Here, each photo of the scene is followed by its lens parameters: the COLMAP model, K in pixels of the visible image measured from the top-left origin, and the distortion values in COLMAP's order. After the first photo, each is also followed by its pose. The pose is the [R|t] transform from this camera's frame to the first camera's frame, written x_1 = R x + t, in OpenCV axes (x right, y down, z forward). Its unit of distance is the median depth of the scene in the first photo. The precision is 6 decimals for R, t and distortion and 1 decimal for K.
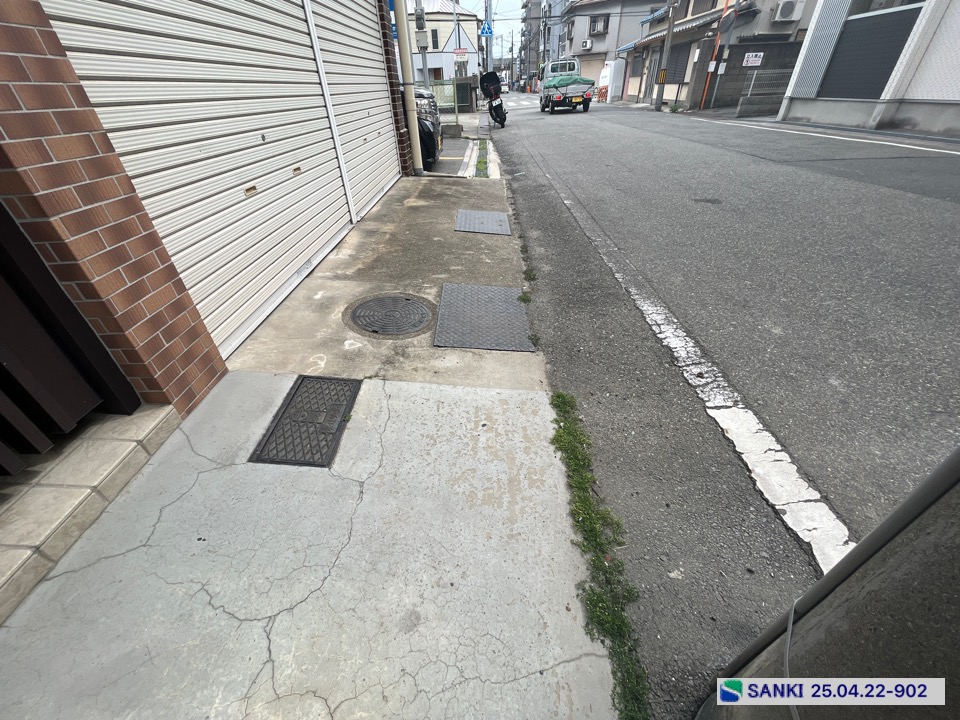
lens RADIAL K [[385.5, 0, 477.4], [0, 385.5, 360.3], [0, 0, 1]] dist [-0.002361, -0.000245]
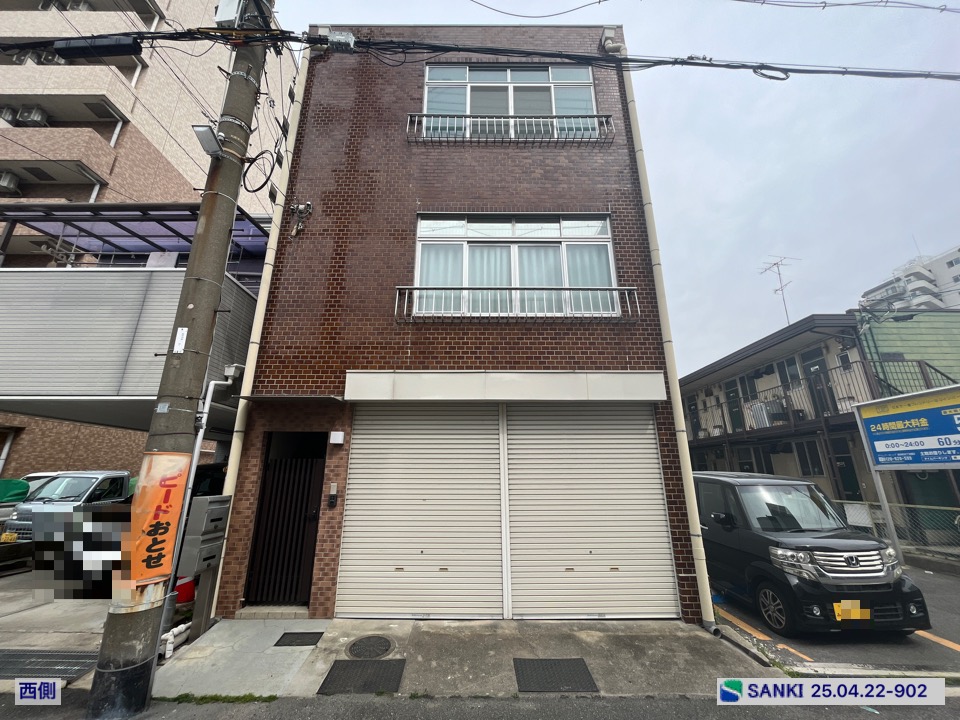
lens RADIAL K [[385.5, 0, 476.8], [0, 385.5, 358.7], [0, 0, 1]] dist [-0.002361, -0.000245]
pose [[0.019456, -0.253187, -0.967222, 2.849343], [-0.580645, 0.784682, -0.217084, -1.604326], [0.813925, 0.565836, -0.131745, 1.194103]]
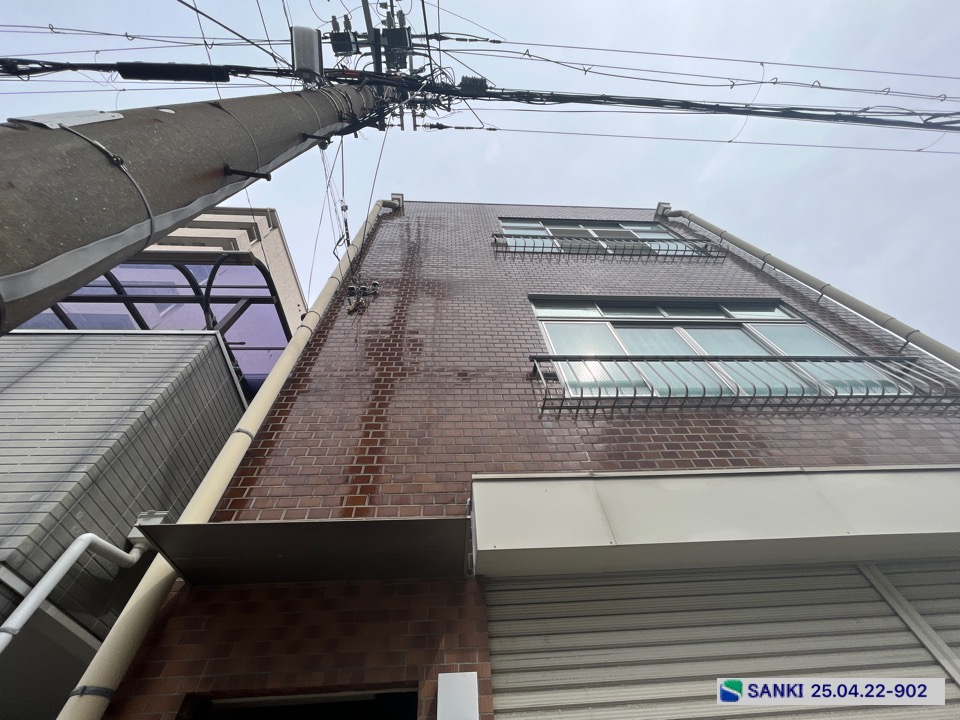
lens RADIAL K [[385.5, 0, 477.5], [0, 385.5, 359.2], [0, 0, 1]] dist [-0.002361, -0.000245]
pose [[0.065608, -0.793648, -0.604829, 0.580865], [-0.530239, 0.485747, -0.694907, -0.853738], [0.845306, 0.366295, -0.388955, 0.229454]]
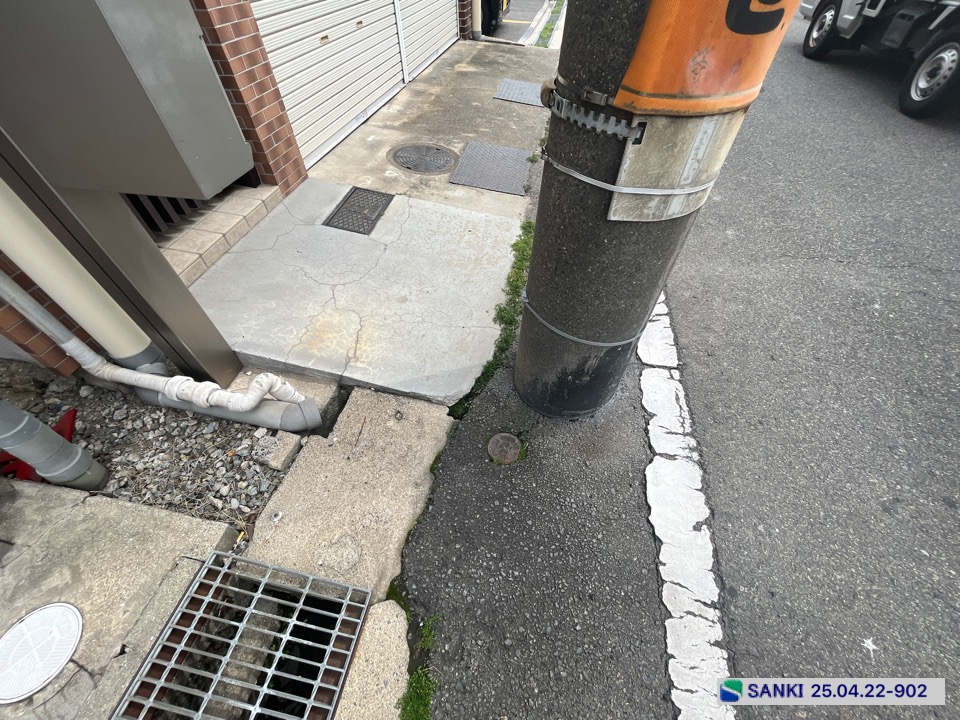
lens RADIAL K [[385.5, 0, 477.8], [0, 385.5, 360.0], [0, 0, 1]] dist [-0.002361, -0.000245]
pose [[0.983717, 0.151482, -0.096712, 0.256734], [-0.124374, 0.962245, 0.242107, 0.272304], [0.129736, -0.226137, 0.965417, -0.527669]]
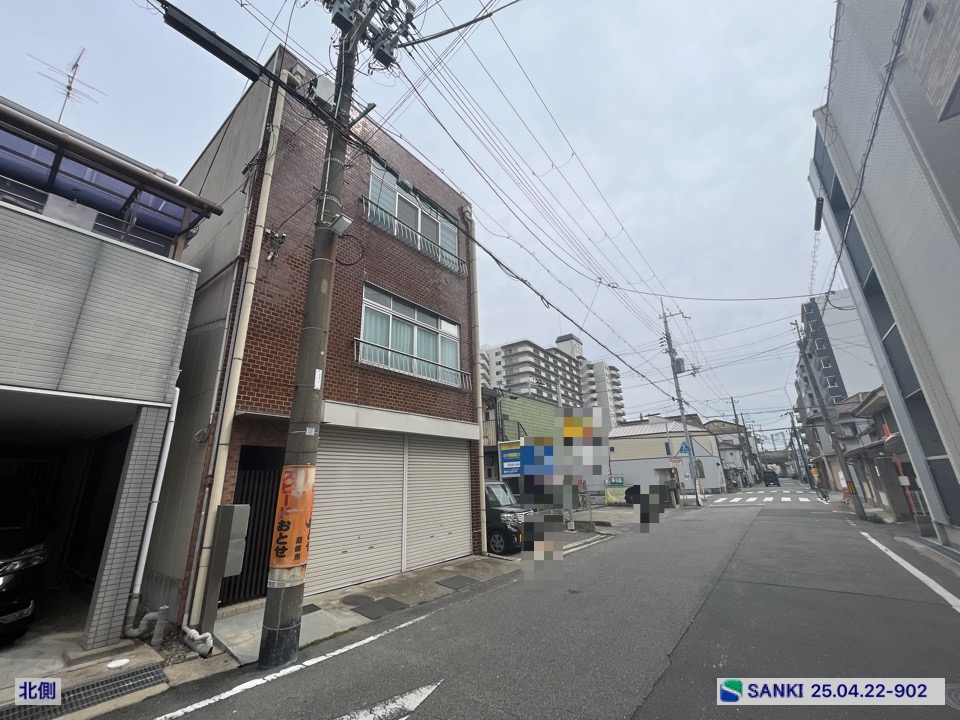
lens RADIAL K [[385.5, 0, 476.7], [0, 385.5, 359.0], [0, 0, 1]] dist [-0.002361, -0.000245]
pose [[0.799042, -0.170518, -0.576590, 3.409581], [-0.348109, 0.650695, -0.674845, 0.468861], [0.490258, 0.739945, 0.460574, -1.693541]]
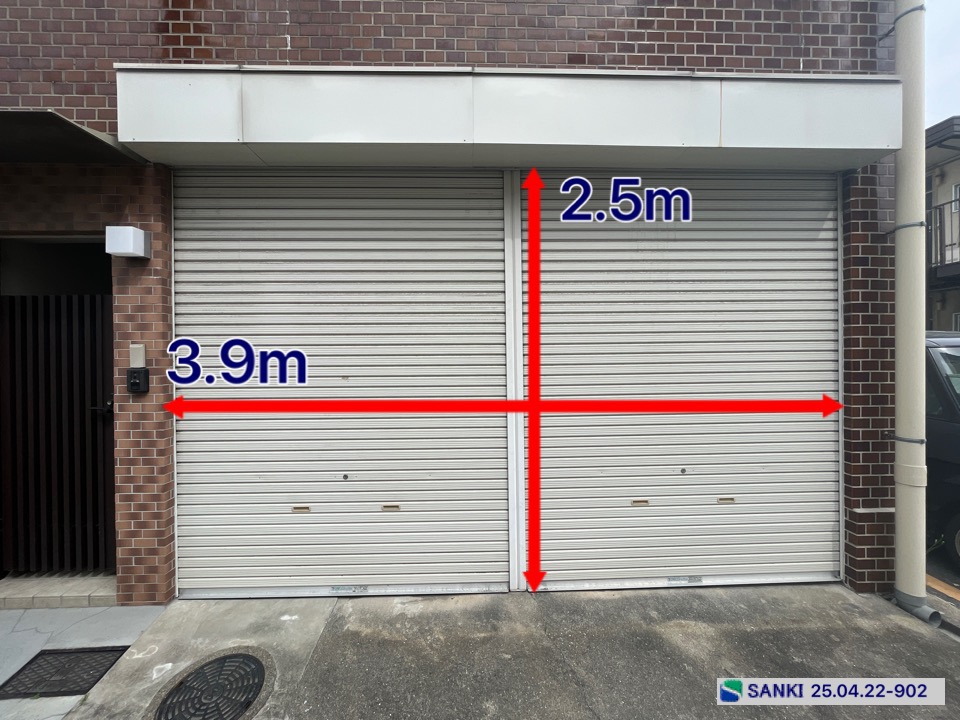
lens RADIAL K [[385.5, 0, 476.8], [0, 385.5, 358.0], [0, 0, 1]] dist [-0.002361, -0.000245]
pose [[0.050692, 0.044869, -0.997706, 0.874637], [-0.573467, 0.819193, 0.007704, -1.489424], [0.817659, 0.571761, 0.067257, 1.367544]]
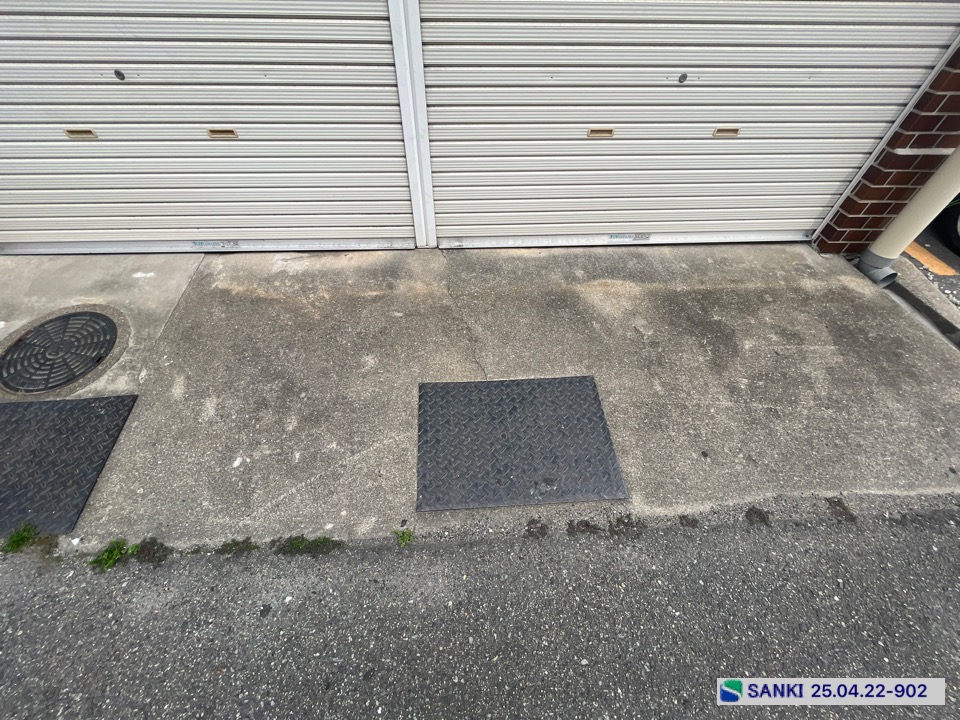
lens RADIAL K [[385.5, 0, 477.8], [0, 385.5, 358.8], [0, 0, 1]] dist [-0.002361, -0.000245]
pose [[0.078984, 0.769478, -0.633770, 0.475186], [-0.594823, 0.546556, 0.589460, -1.459450], [0.799967, 0.330423, 0.500872, 1.775318]]
